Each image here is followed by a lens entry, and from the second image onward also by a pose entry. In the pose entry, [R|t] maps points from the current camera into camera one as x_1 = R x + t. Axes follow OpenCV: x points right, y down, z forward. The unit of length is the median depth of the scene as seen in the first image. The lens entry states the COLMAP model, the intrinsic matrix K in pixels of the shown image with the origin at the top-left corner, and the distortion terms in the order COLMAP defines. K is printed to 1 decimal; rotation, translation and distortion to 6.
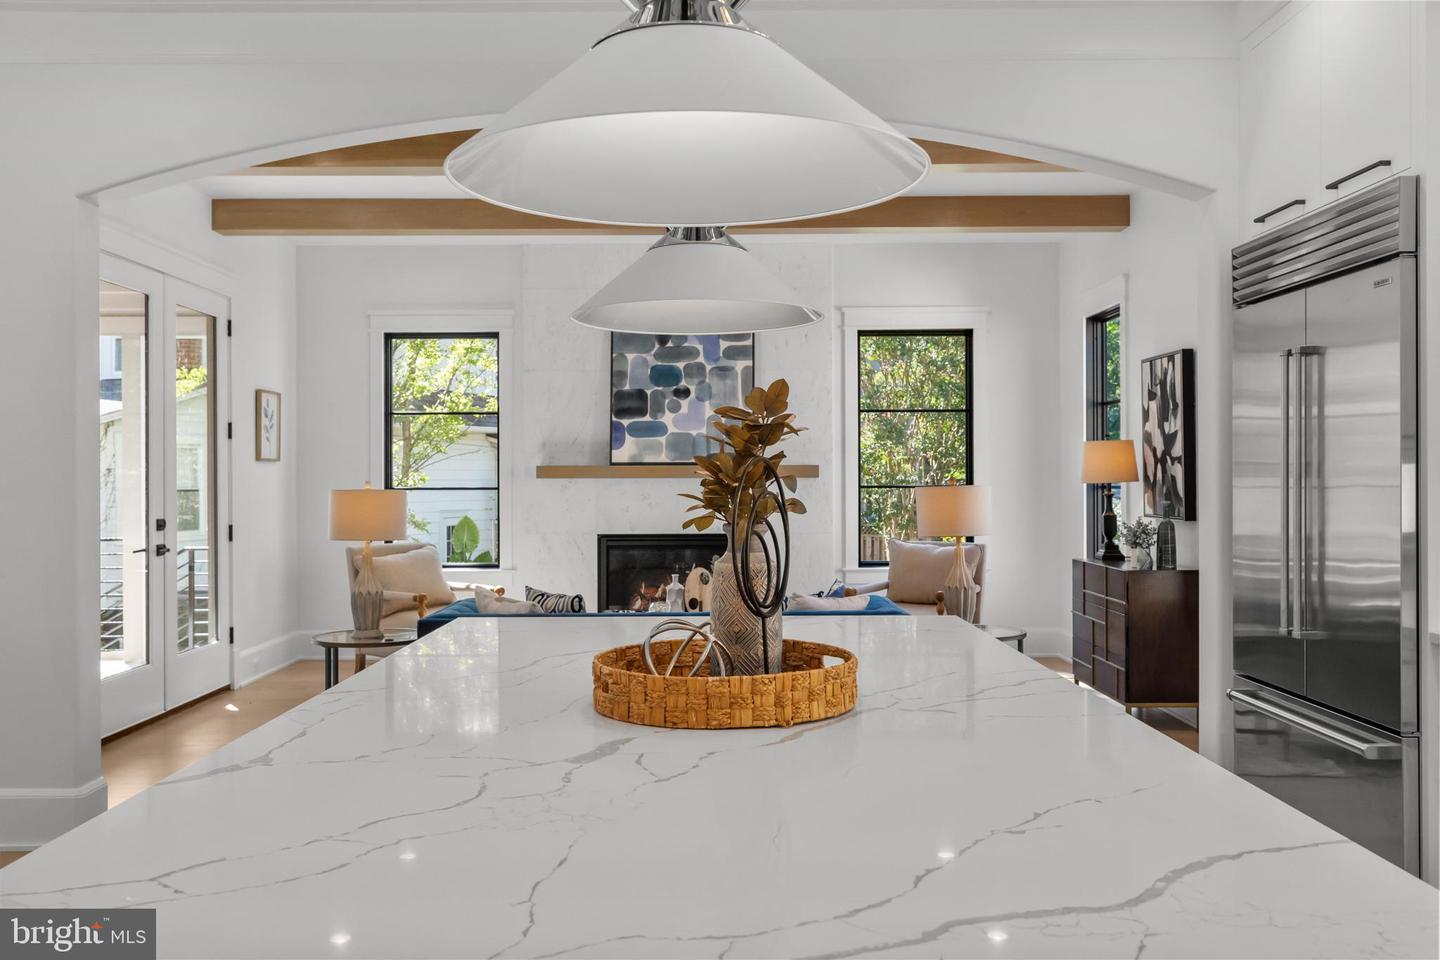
lens RADIAL K [[1238.0, 0, 683.8], [0, 1238.0, 472.1], [0, 0, 1]] dist [-0.004298, -0.000190]
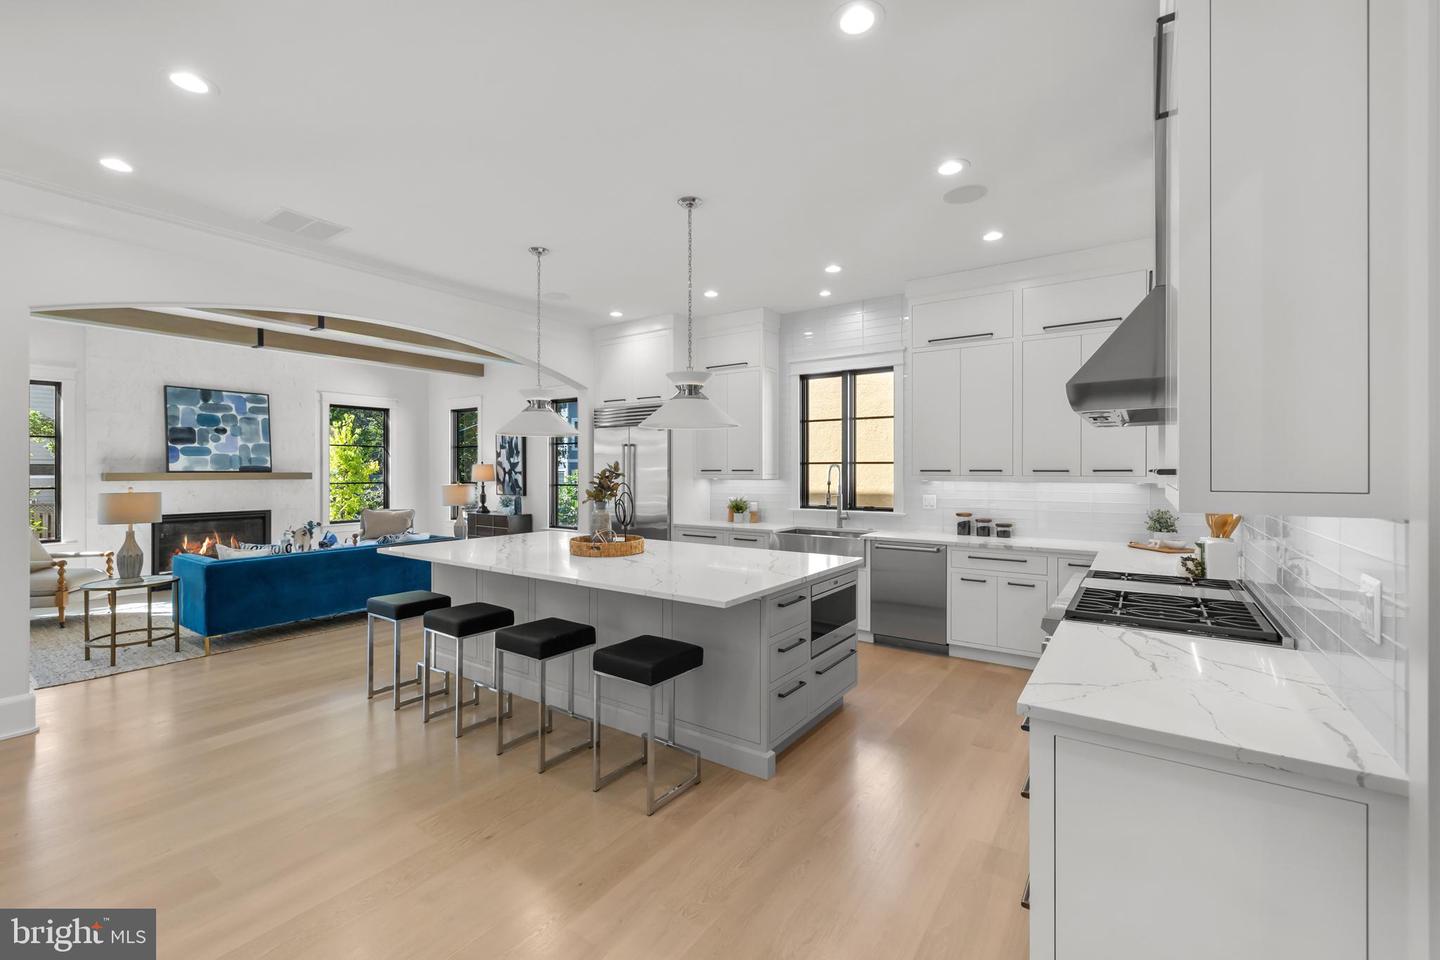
lens RADIAL K [[618.0, 0, 723.9], [0, 618.0, 469.9], [0, 0, 1]] dist [0.006654, -0.000161]
pose [[0.563452, 0.004042, 0.826139, -0.323723], [-0.006318, 0.999980, -0.000583, -0.013146], [-0.826124, -0.004891, 0.563467, -0.075305]]
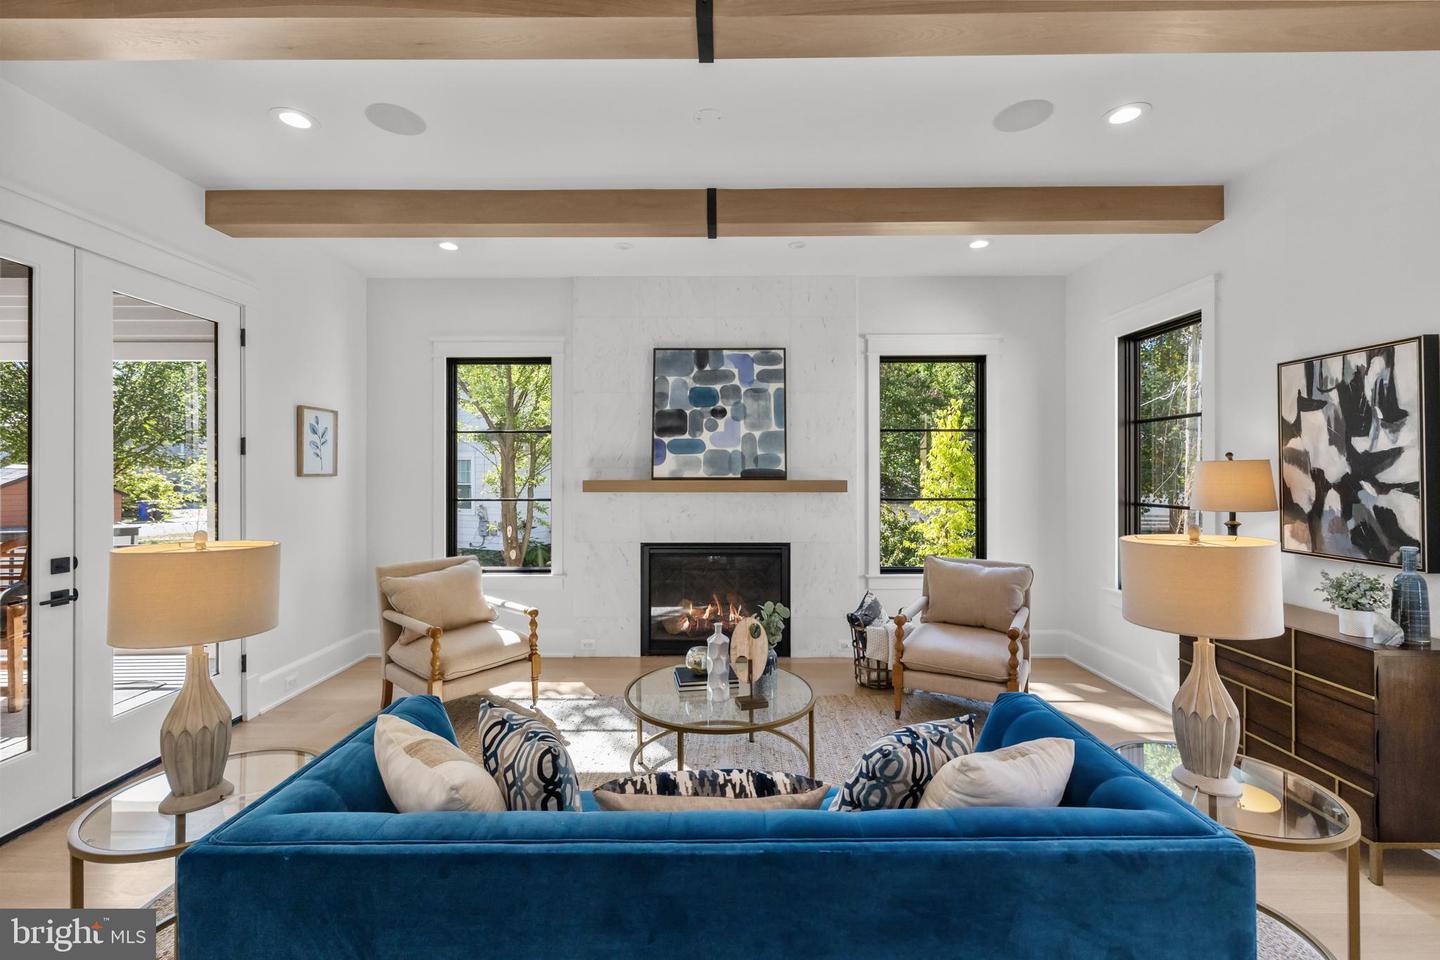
lens RADIAL K [[618.0, 0, 712.7], [0, 618.0, 472.8], [0, 0, 1]] dist [0.006654, -0.000161]
pose [[0.999967, 0.002209, 0.007826, -0.010966], [-0.002248, 0.999985, 0.005031, -0.014464], [-0.007815, -0.005048, 0.999957, 0.461495]]
